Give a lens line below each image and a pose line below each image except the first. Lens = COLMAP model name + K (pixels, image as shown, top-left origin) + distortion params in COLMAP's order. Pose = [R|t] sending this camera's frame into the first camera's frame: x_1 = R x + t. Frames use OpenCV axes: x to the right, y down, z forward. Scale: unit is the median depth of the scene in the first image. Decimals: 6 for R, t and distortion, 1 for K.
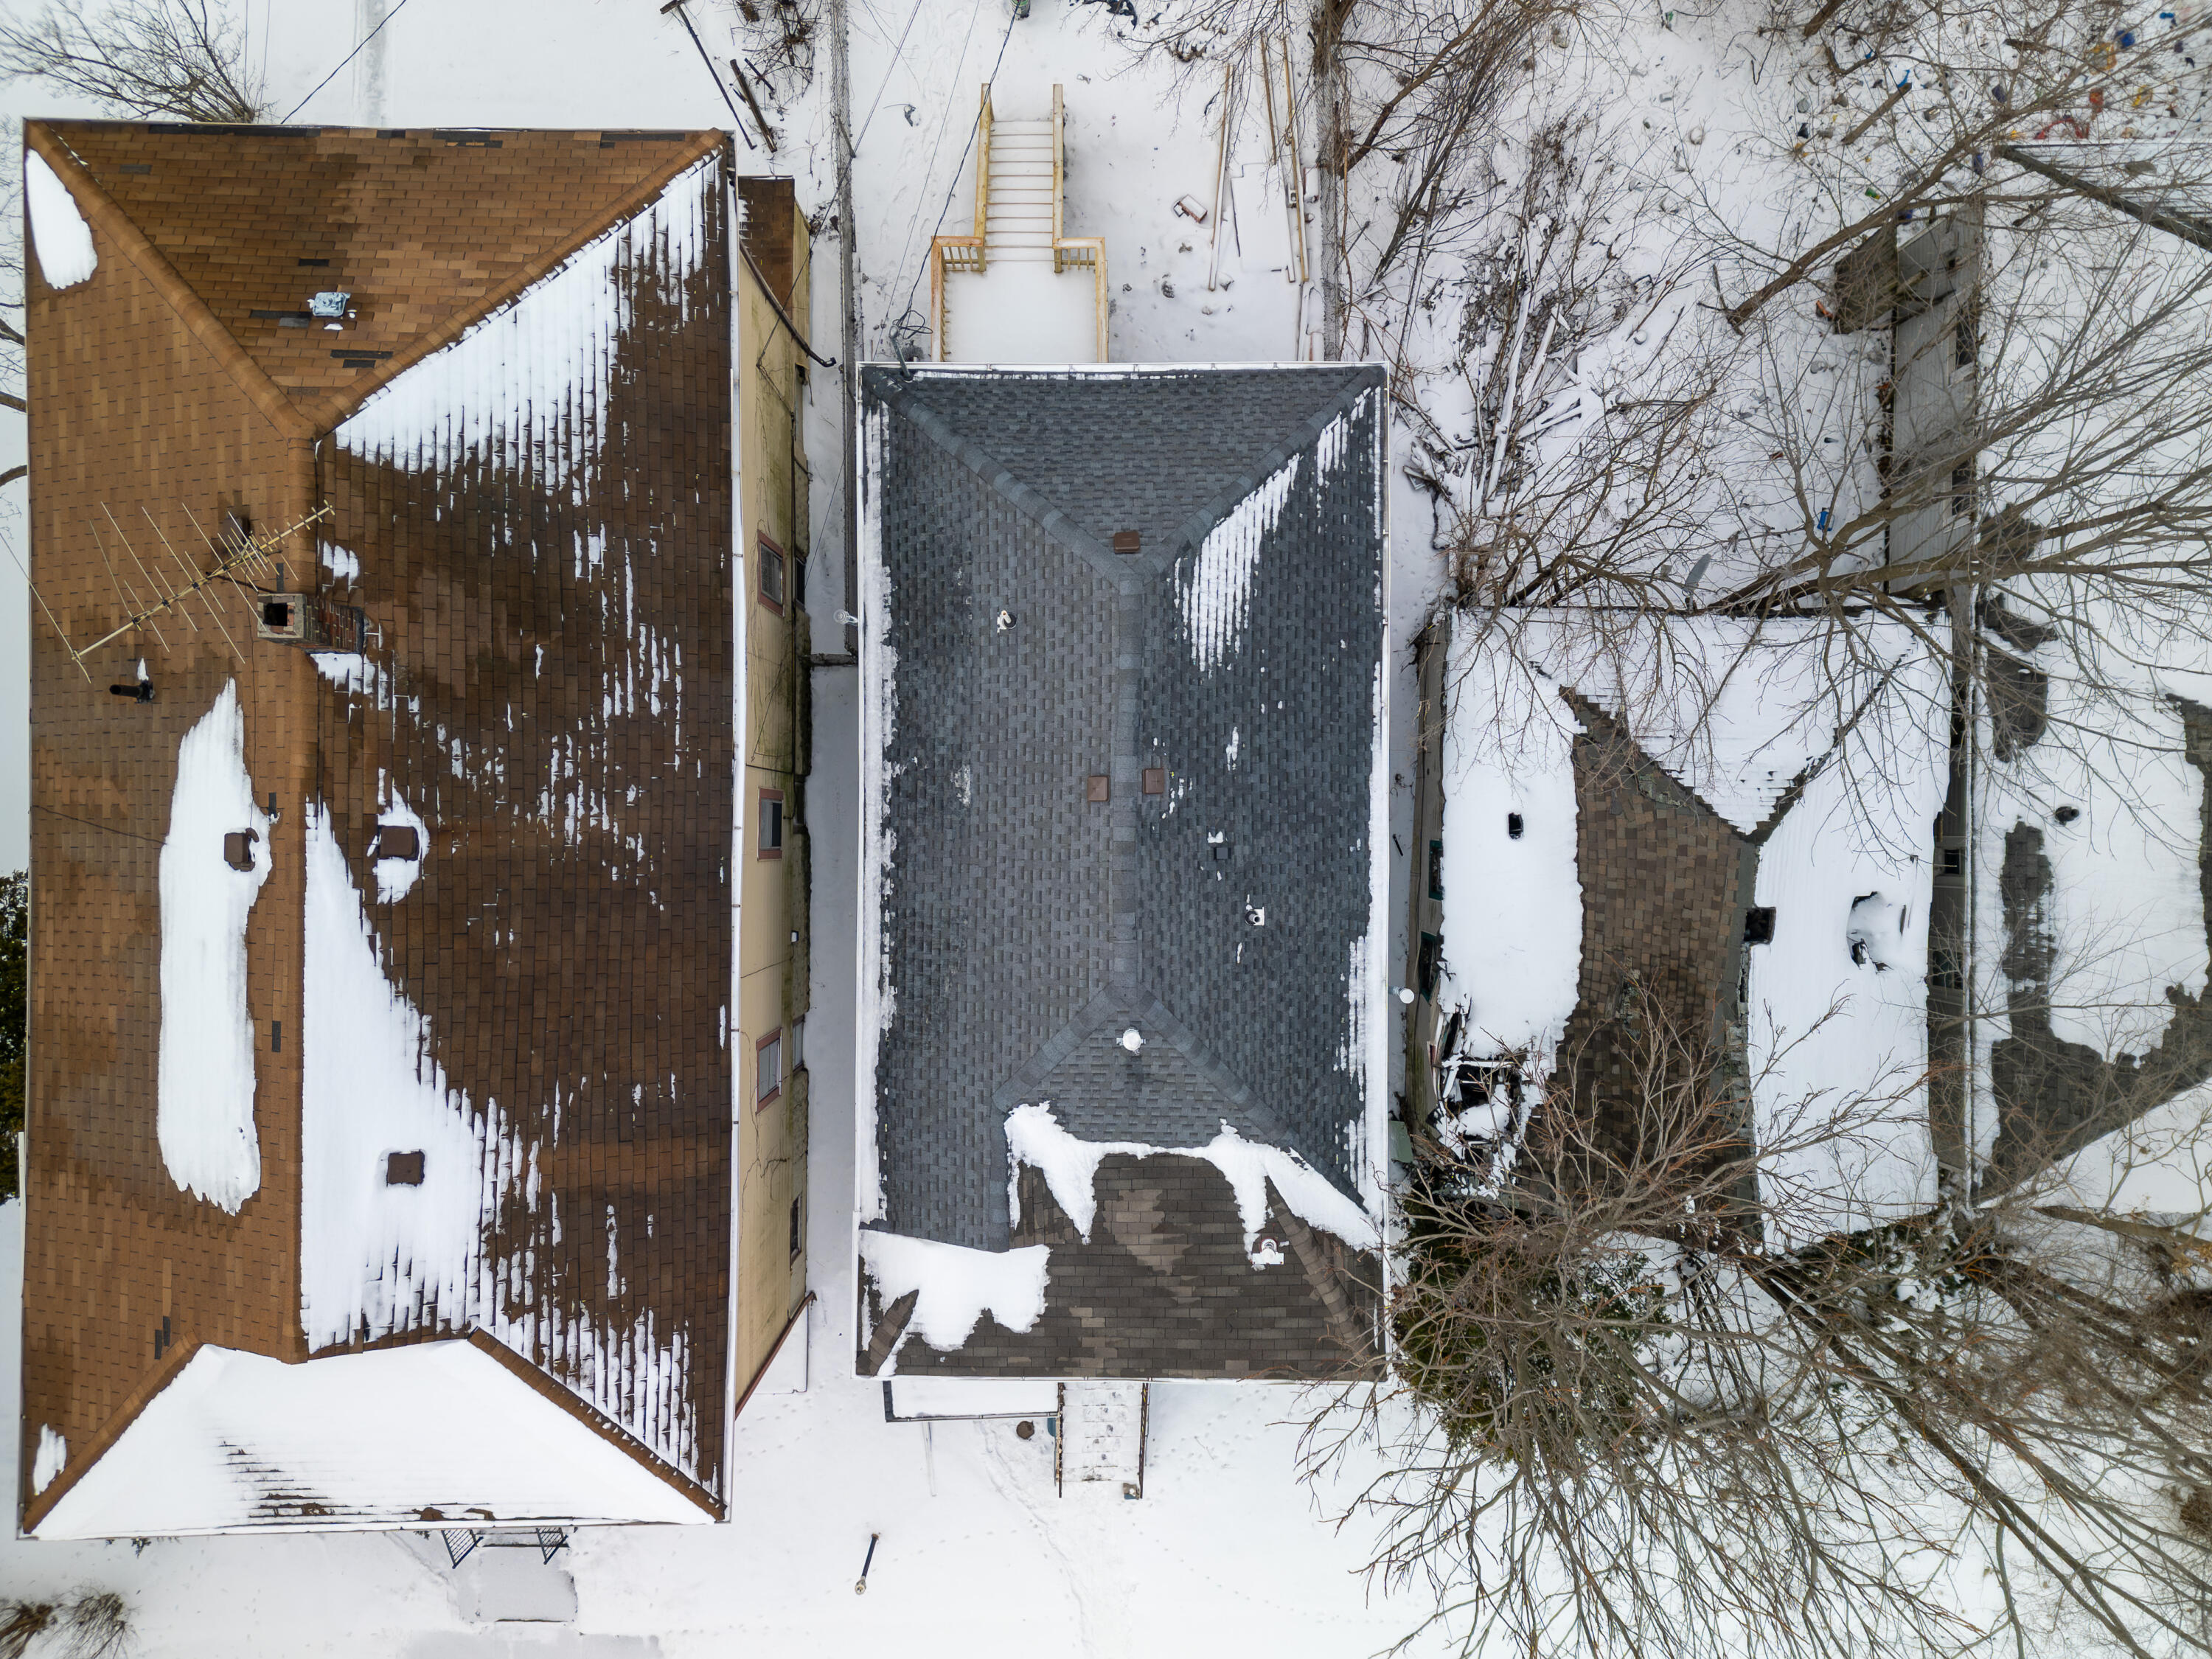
lens RADIAL K [[1529.4, 0, 1105.2], [0, 1529.4, 826.4], [0, 0, 1]] dist [0.087434, -0.059441]
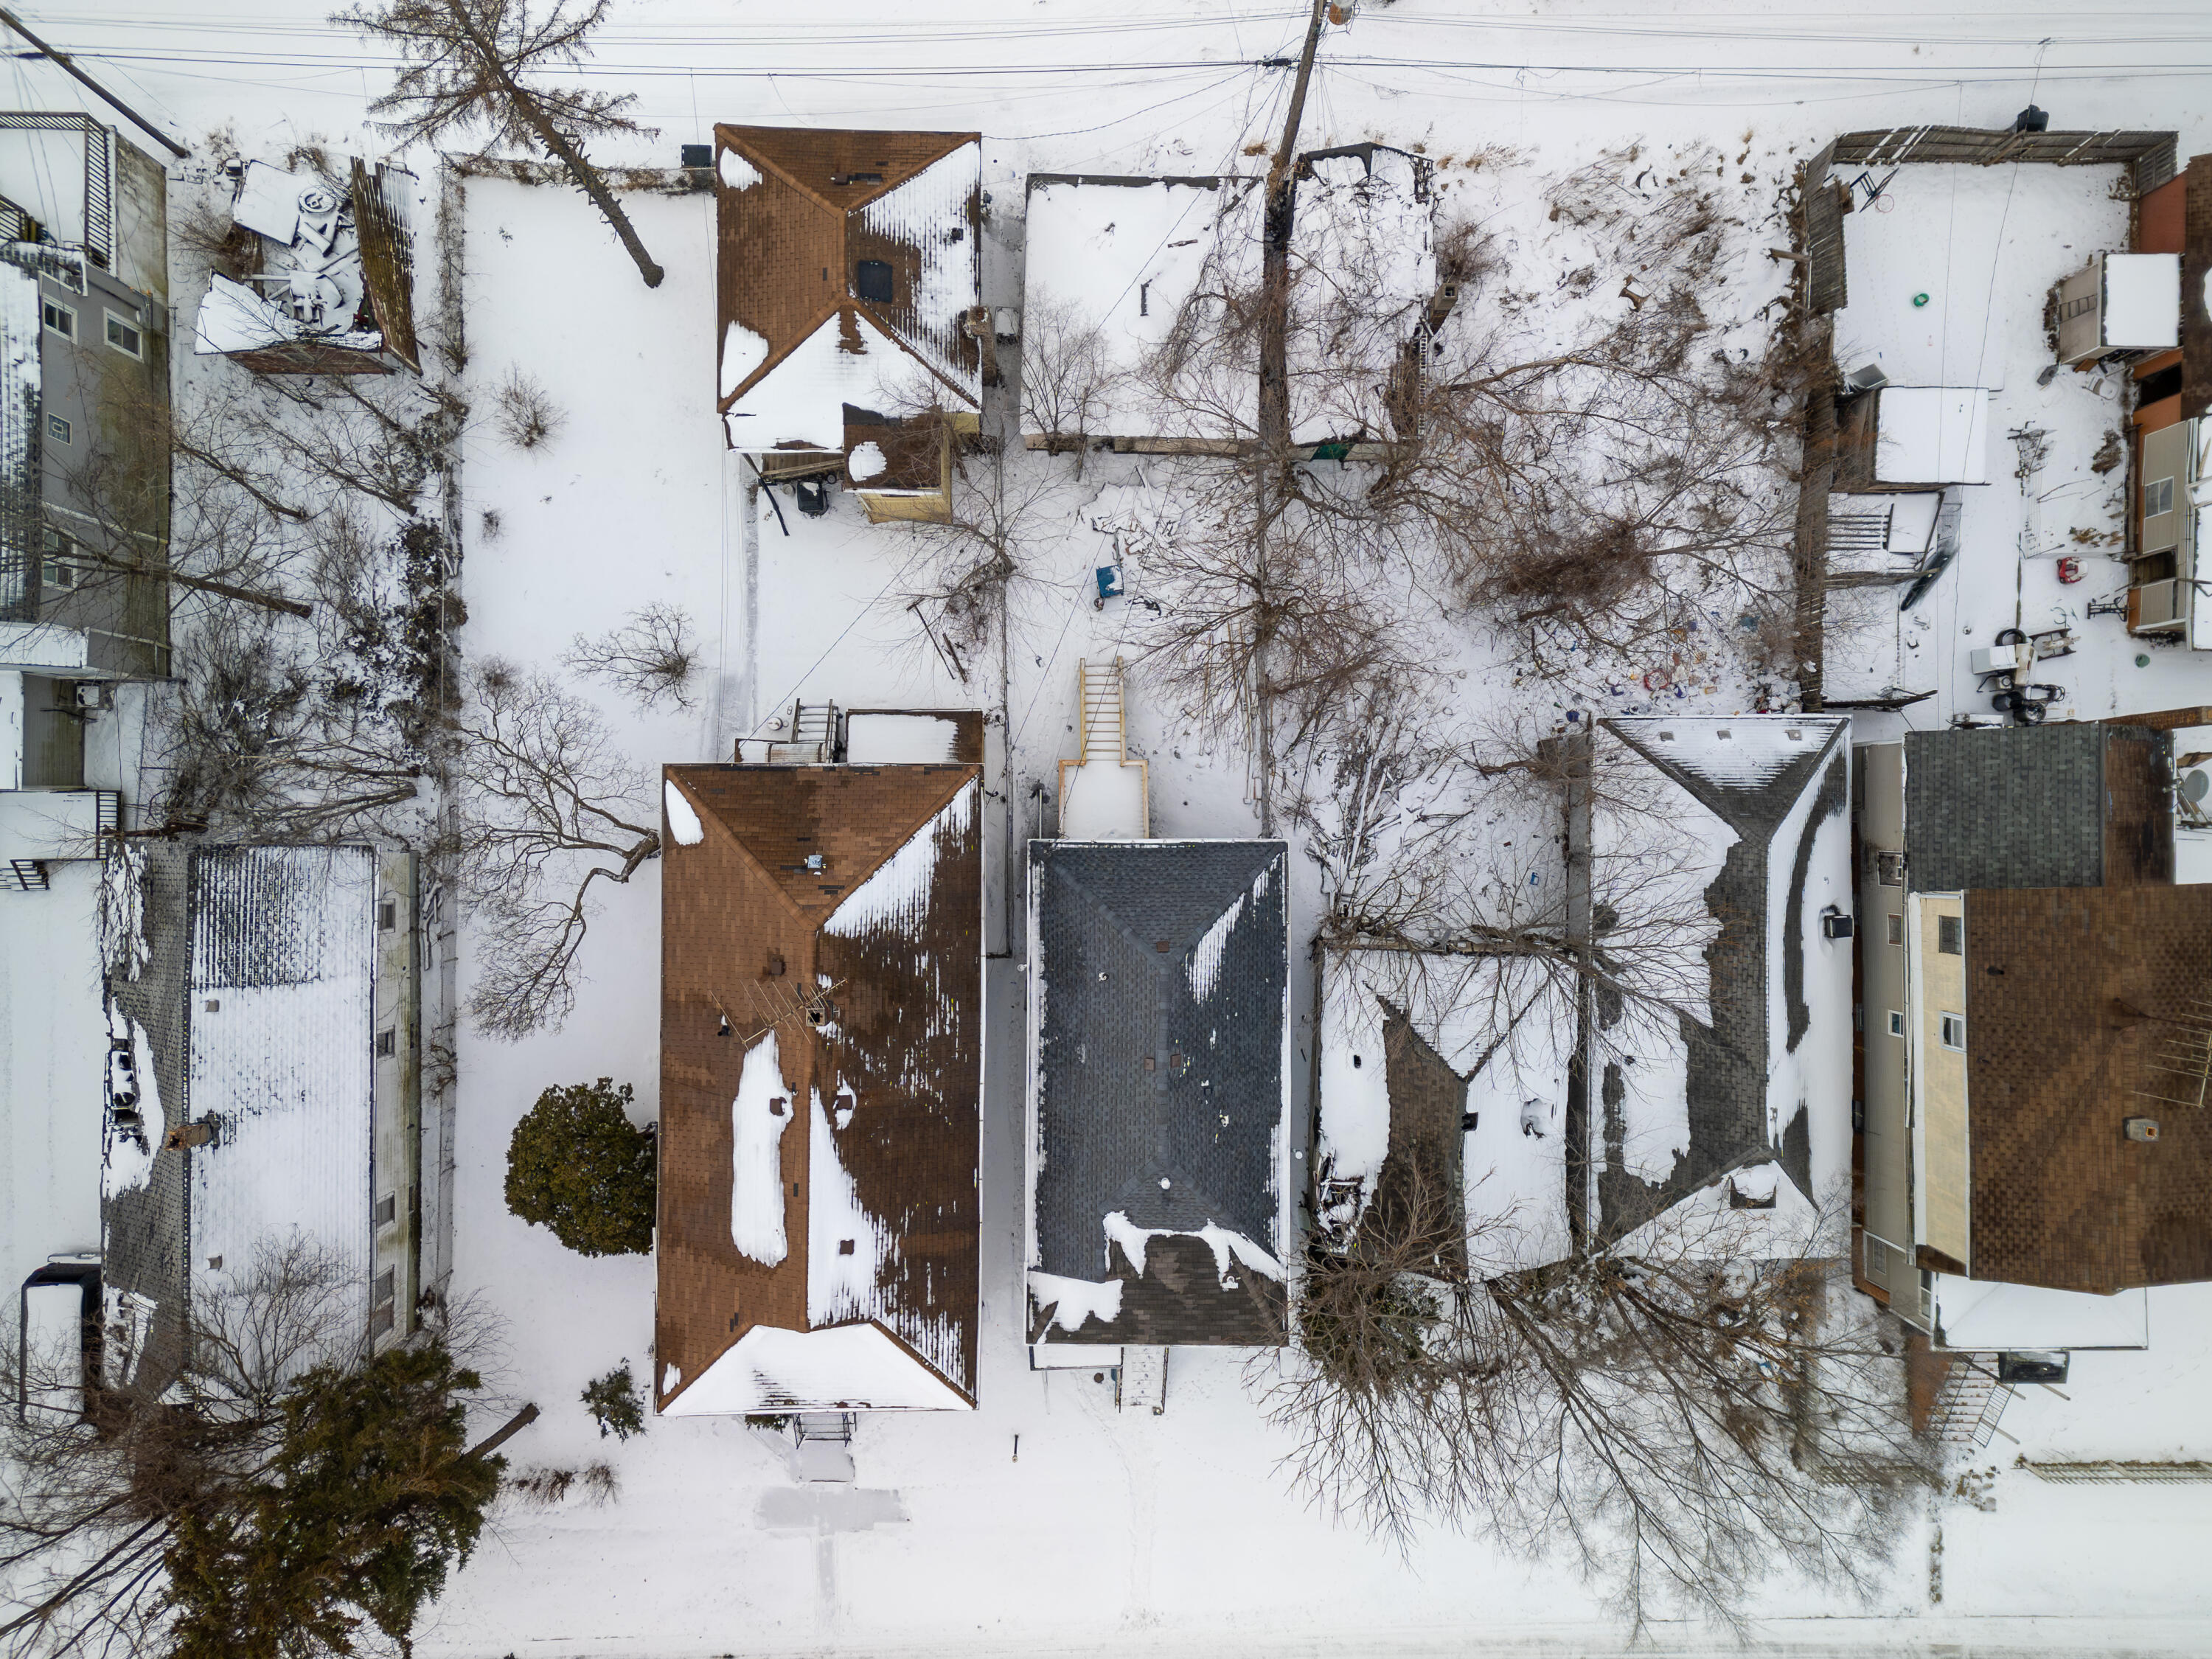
lens RADIAL K [[1549.7, 0, 1106.0], [0, 1549.7, 829.5], [0, 0, 1]] dist [0.186190, -0.407184]
pose [[0.999898, 0.002084, 0.014141, -0.087881], [-0.002151, 0.999987, 0.004714, -0.328122], [-0.014131, -0.004744, 0.999889, -1.057974]]
